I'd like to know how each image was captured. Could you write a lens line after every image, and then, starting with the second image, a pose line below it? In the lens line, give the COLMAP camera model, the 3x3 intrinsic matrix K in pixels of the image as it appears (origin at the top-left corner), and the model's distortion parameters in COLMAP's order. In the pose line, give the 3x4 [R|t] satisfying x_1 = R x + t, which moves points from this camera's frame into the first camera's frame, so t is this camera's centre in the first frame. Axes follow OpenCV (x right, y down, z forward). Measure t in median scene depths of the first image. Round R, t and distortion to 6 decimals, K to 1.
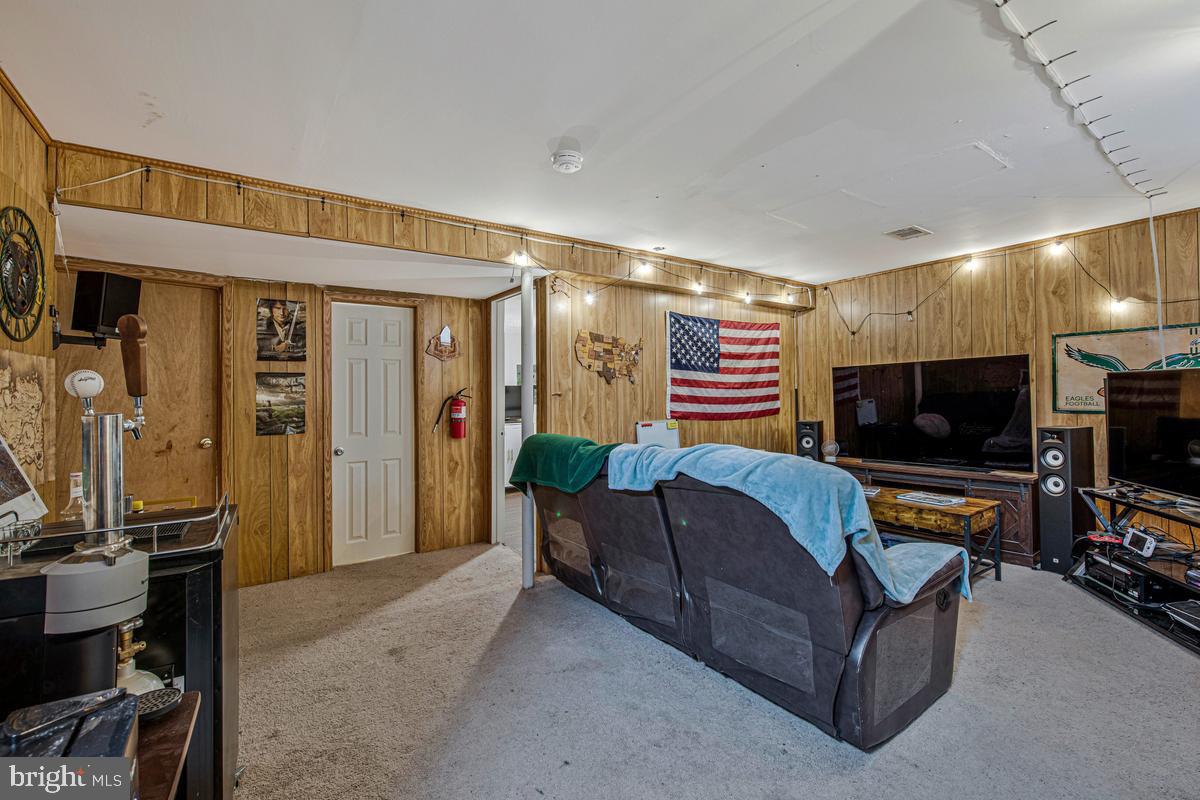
lens RADIAL K [[499.1, 0, 593.8], [0, 499.1, 400.0], [0, 0, 1]] dist [-0.011126, -0.000102]
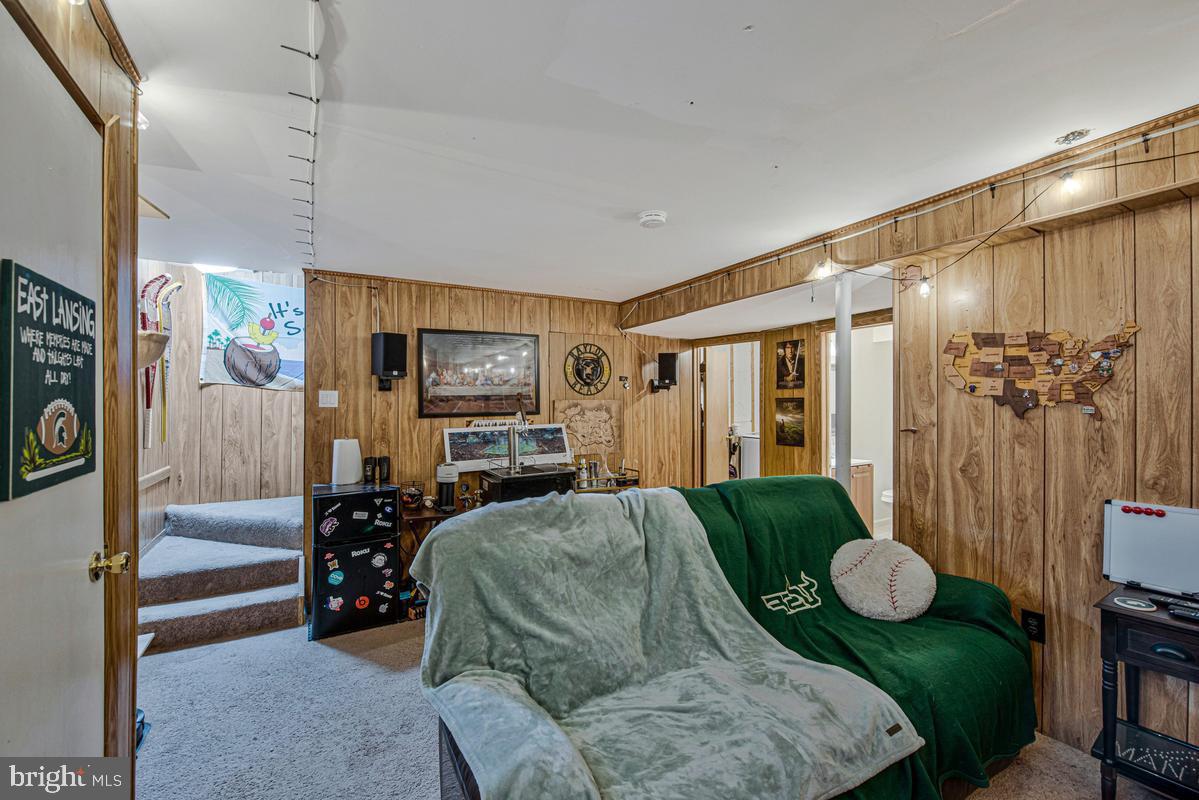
lens RADIAL K [[488.6, 0, 600.8], [0, 488.6, 412.8], [0, 0, 1]] dist [-0.007627, -0.000060]
pose [[-0.076847, 0.034768, -0.996436, 0.625468], [-0.004744, 0.999368, 0.035236, -0.056506], [0.997032, 0.007435, -0.076634, 0.588678]]
